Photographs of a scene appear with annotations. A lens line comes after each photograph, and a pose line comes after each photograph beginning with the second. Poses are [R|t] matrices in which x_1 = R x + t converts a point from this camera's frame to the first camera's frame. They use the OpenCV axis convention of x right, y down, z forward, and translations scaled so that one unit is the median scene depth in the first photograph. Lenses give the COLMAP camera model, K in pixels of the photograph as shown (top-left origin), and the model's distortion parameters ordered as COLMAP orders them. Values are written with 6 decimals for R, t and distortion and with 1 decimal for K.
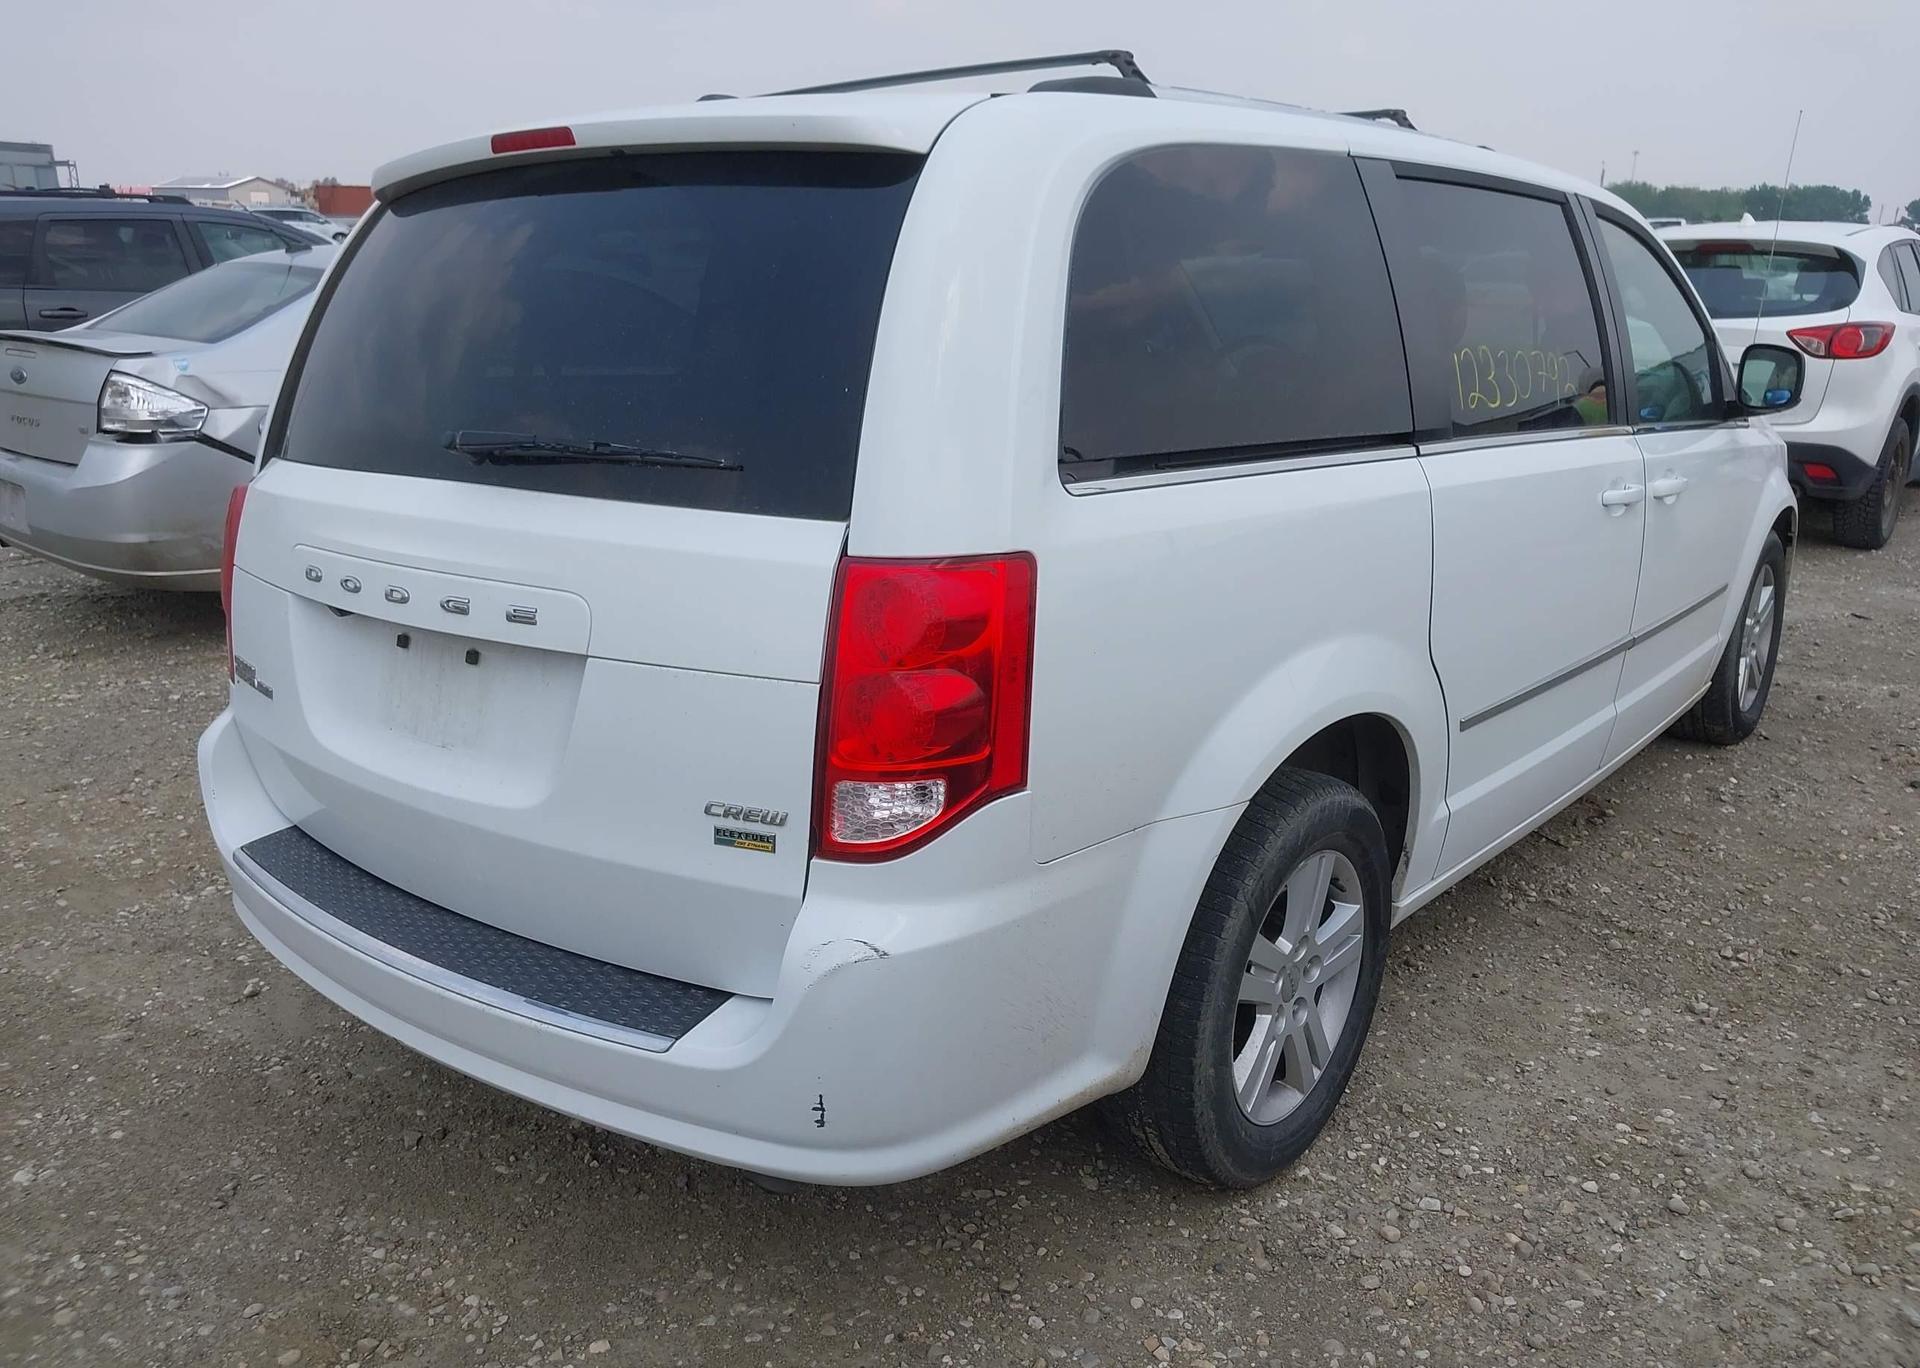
lens RADIAL K [[1544.7, 0, 960.0], [0, 1544.7, 684.0], [0, 0, 1]] dist [0.018183, -0.002385]
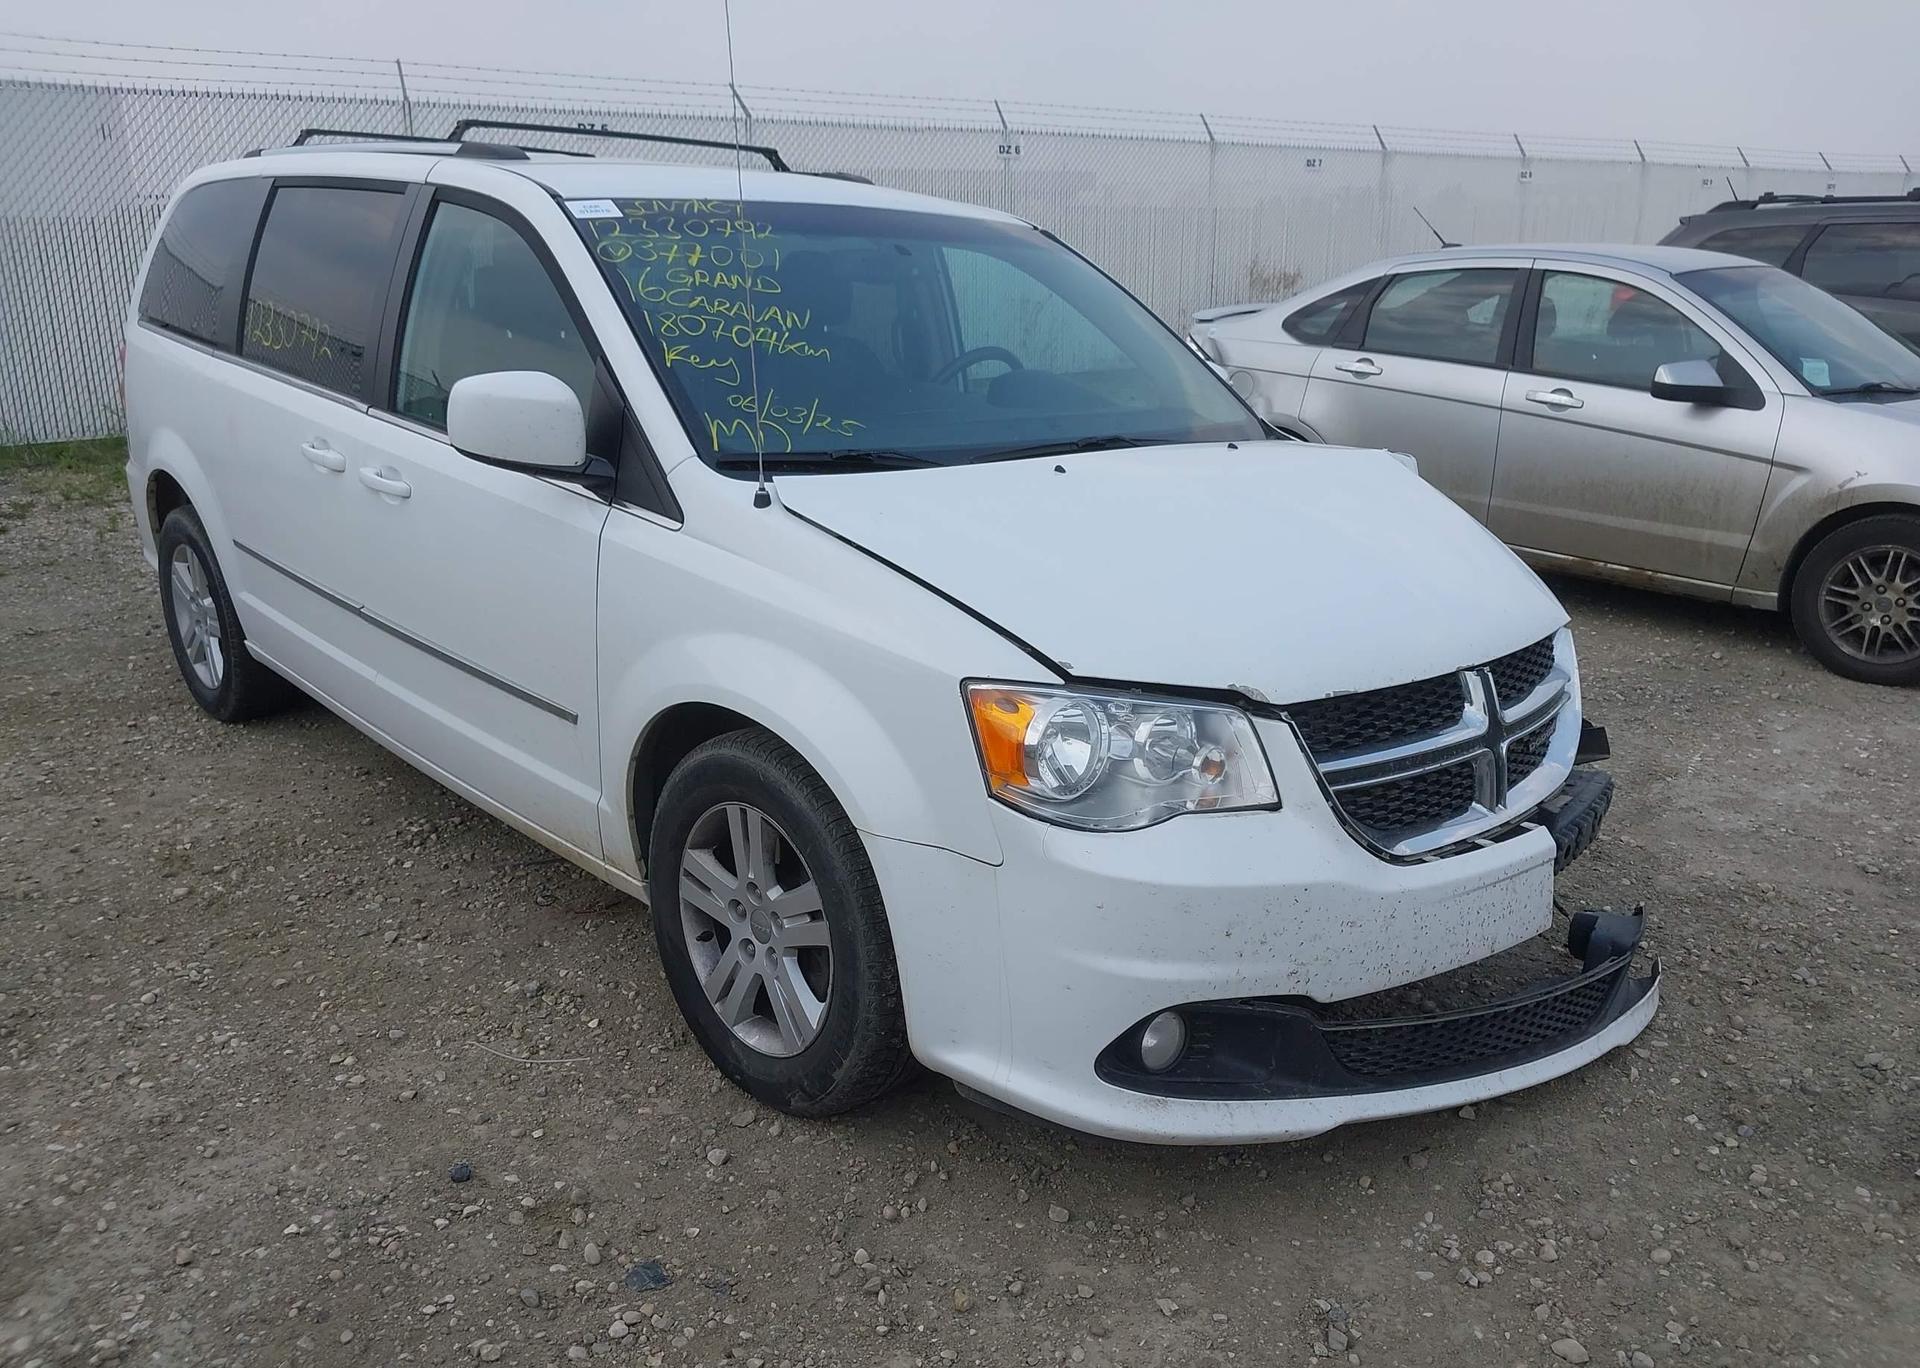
lens RADIAL K [[1525.7, 0, 970.3], [0, 1525.7, 686.0], [0, 0, 1]] dist [0.058126, -0.076972]
pose [[-0.148839, 0.278635, -0.948794, 2.101449], [-0.277716, 0.909087, 0.310540, -0.641263], [0.949063, 0.309716, -0.057926, 2.246551]]
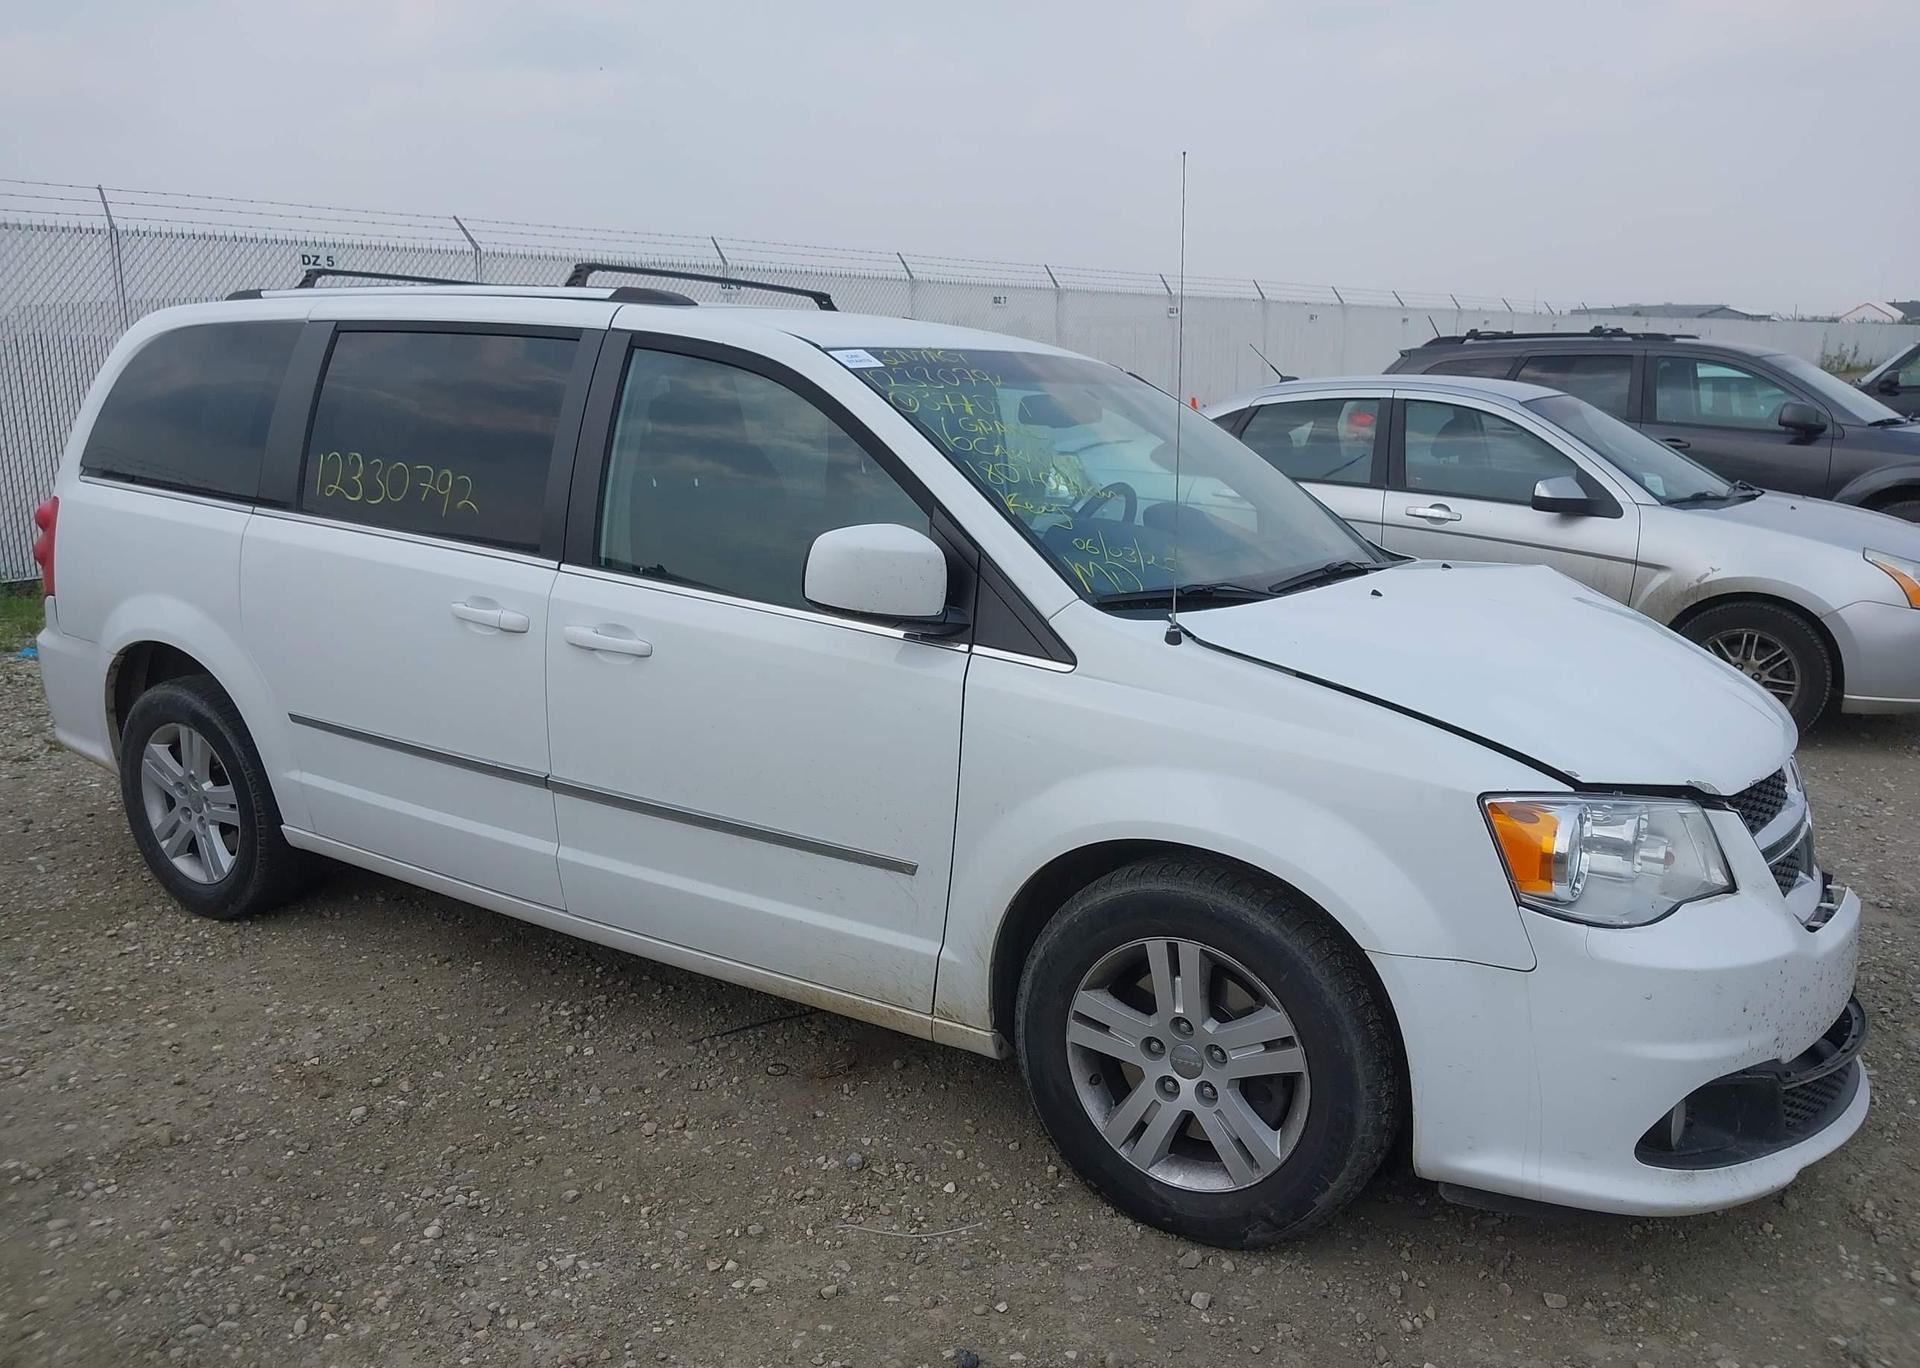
lens RADIAL K [[1525.7, 0, 970.3], [0, 1525.7, 686.0], [0, 0, 1]] dist [0.058126, -0.076972]
pose [[0.114982, 0.204544, -0.972081, 2.126663], [-0.273445, 0.947283, 0.166982, -0.486797], [0.954991, 0.246611, 0.164852, 1.658910]]
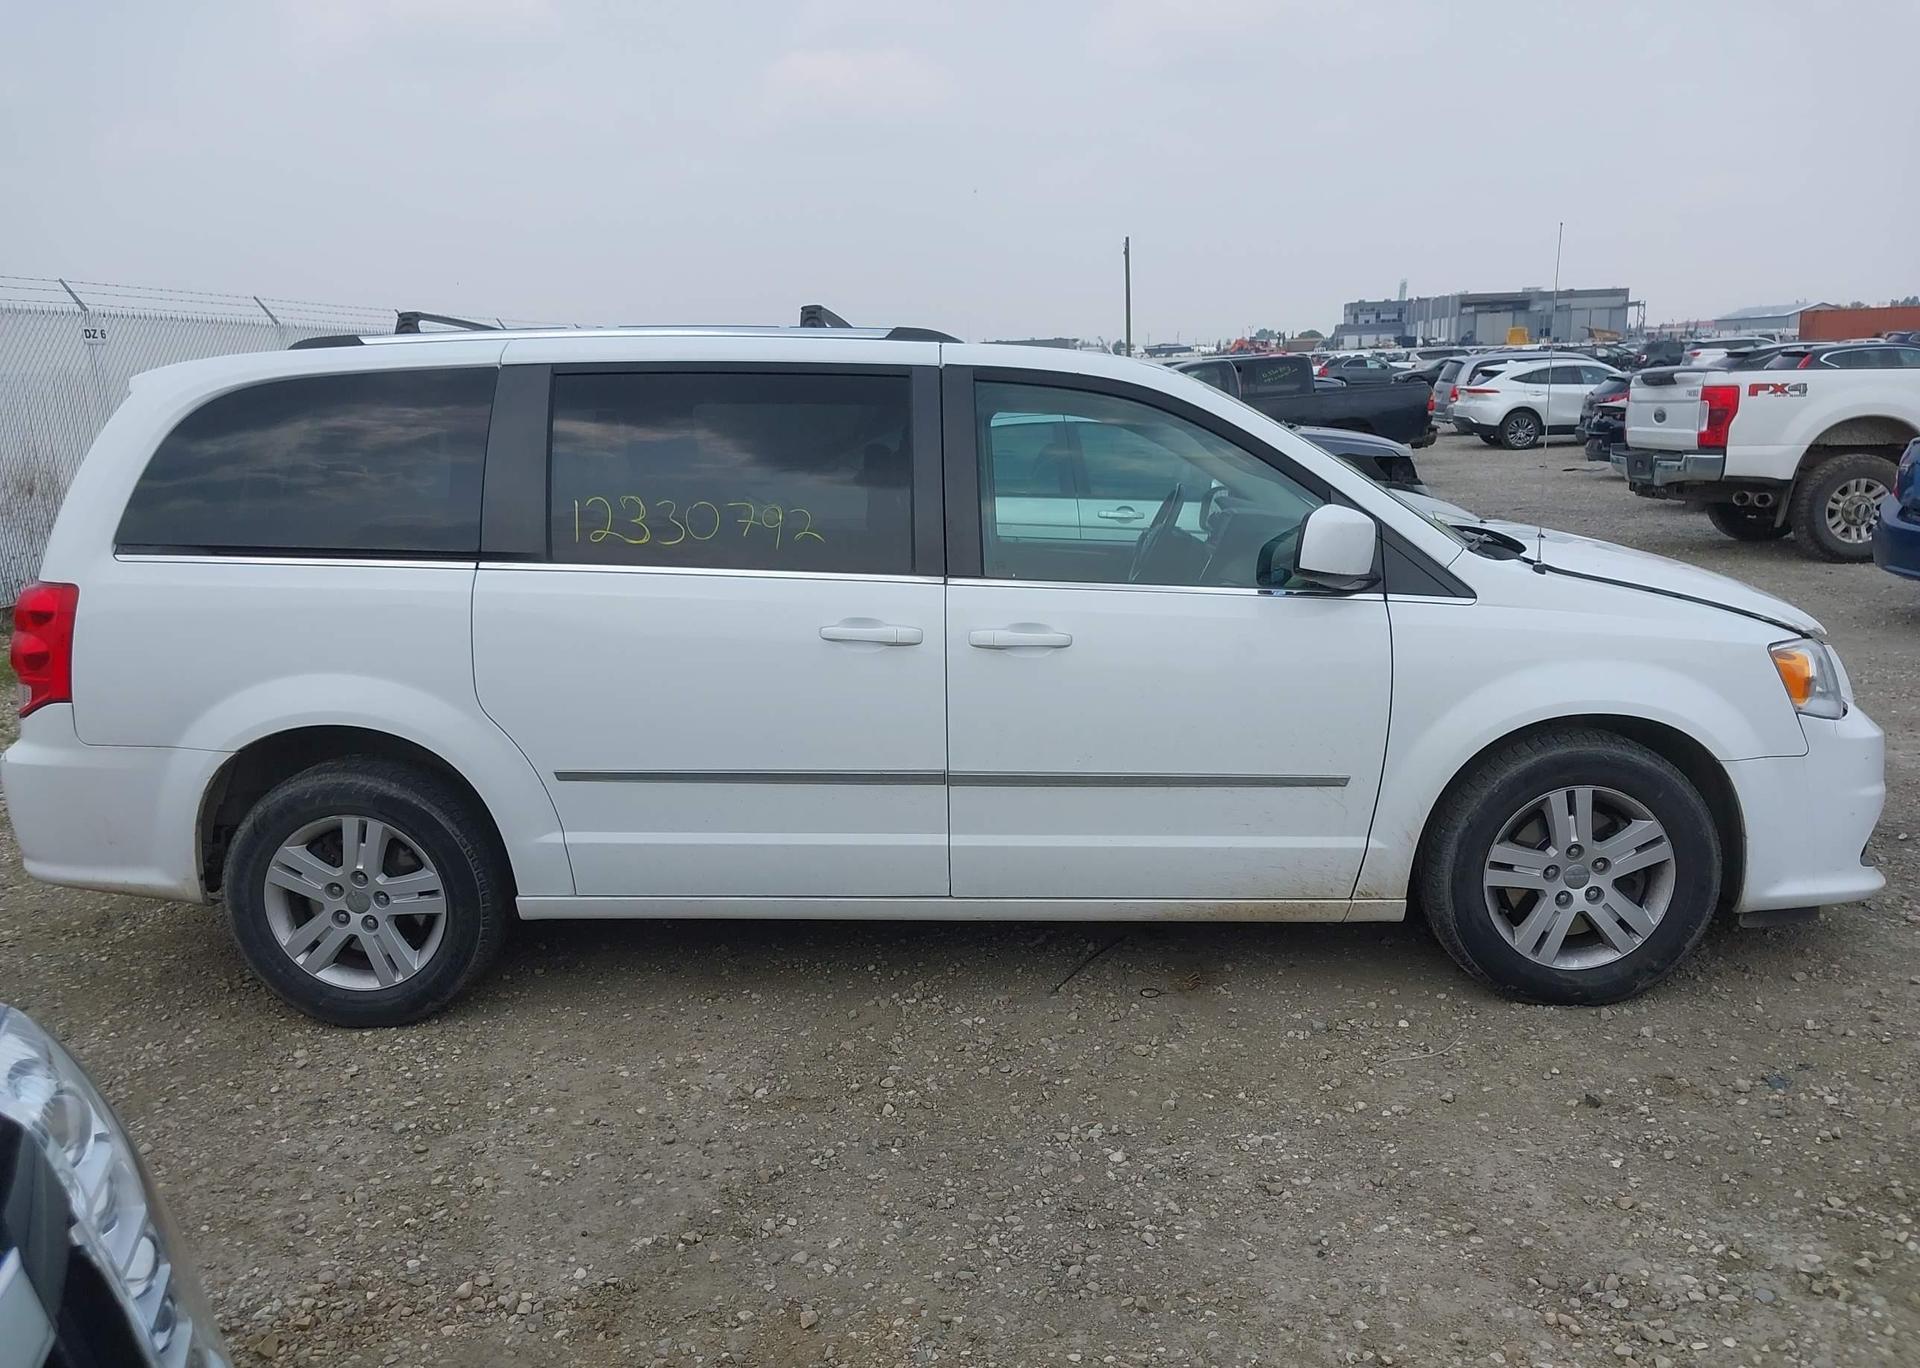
lens RADIAL K [[1525.7, 0, 970.3], [0, 1525.7, 686.0], [0, 0, 1]] dist [0.058126, -0.076972]
pose [[0.603940, 0.127863, -0.786707, 1.927625], [-0.186149, 0.982378, 0.016761, -0.169045], [0.774987, 0.136322, 0.617099, 0.557460]]
